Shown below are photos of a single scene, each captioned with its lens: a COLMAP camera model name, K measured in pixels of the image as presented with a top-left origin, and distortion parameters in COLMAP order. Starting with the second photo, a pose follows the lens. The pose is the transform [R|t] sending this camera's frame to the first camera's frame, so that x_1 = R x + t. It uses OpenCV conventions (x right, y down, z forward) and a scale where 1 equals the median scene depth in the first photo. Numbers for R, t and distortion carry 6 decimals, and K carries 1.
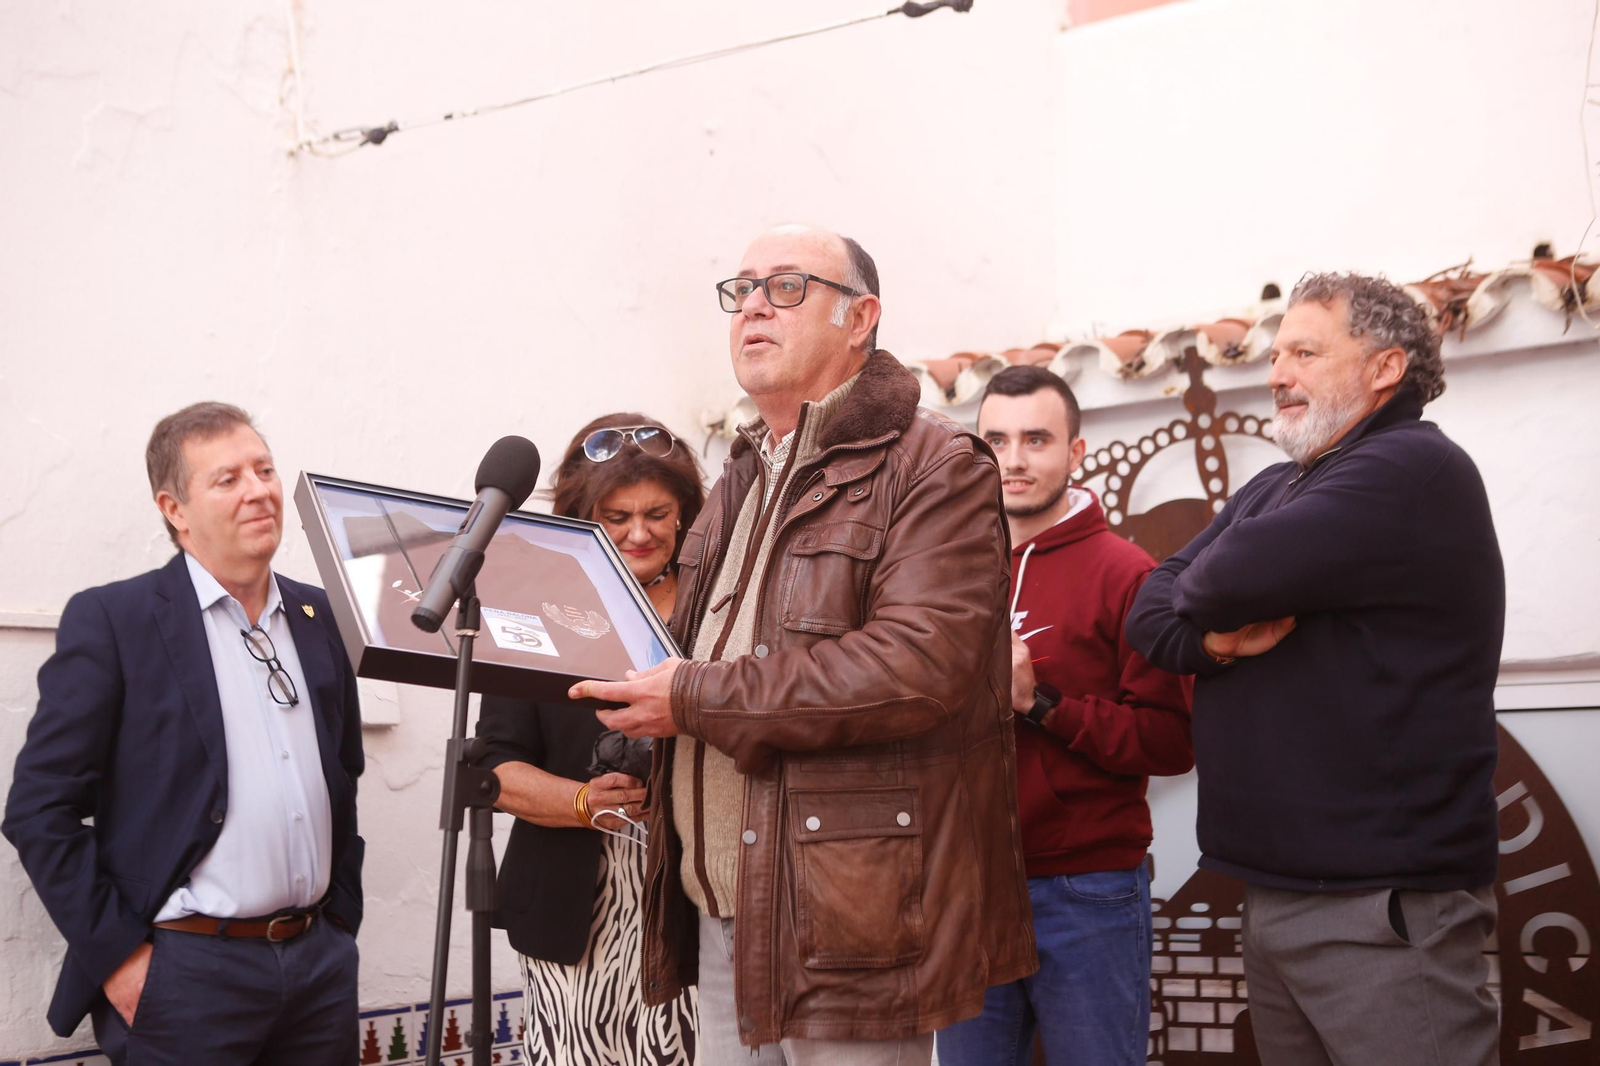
lens RADIAL K [[2082.8, 0, 805.0], [0, 2082.8, 520.7], [0, 0, 1]] dist [-0.004031, 0.078087]
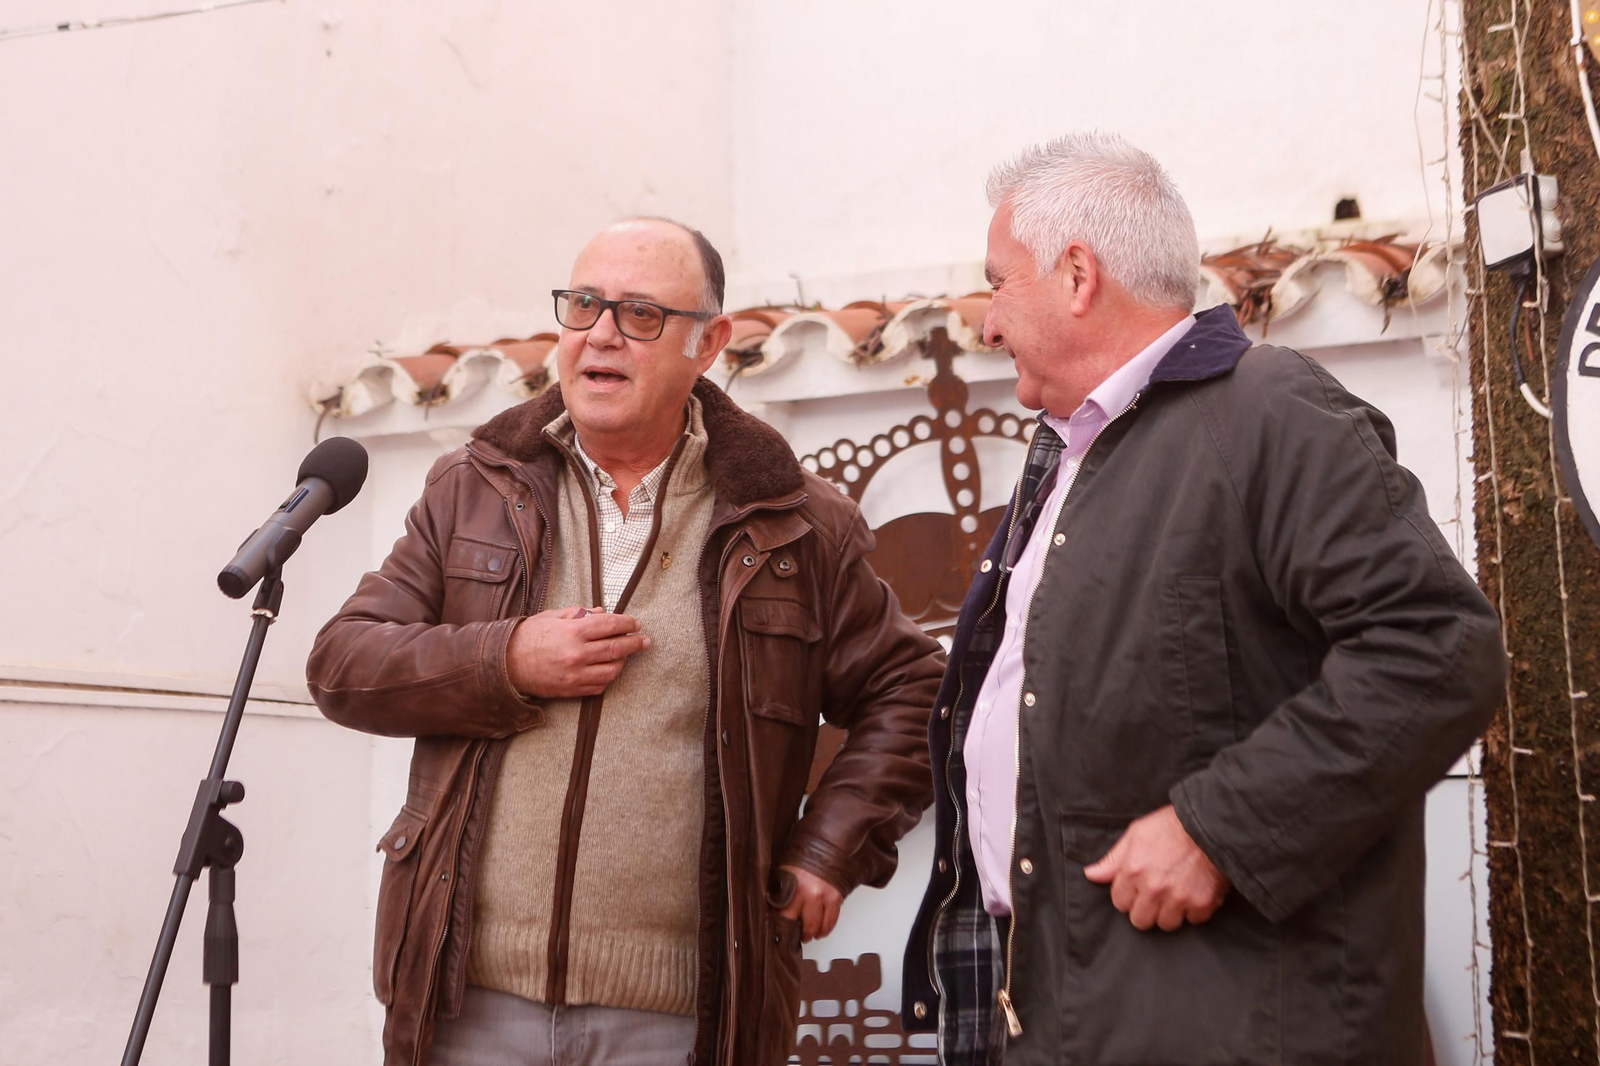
lens RADIAL K [[3052.7, 0, 607.6], [0, 3052.7, 323.8], [0, 0, 1]] dist [0.010596, 0.056411]
pose [[0.993203, 0.030257, 0.112394, -0.081237], [-0.023772, 0.997998, -0.058603, -0.012017], [-0.113942, 0.055533, 0.991934, -0.180173]]
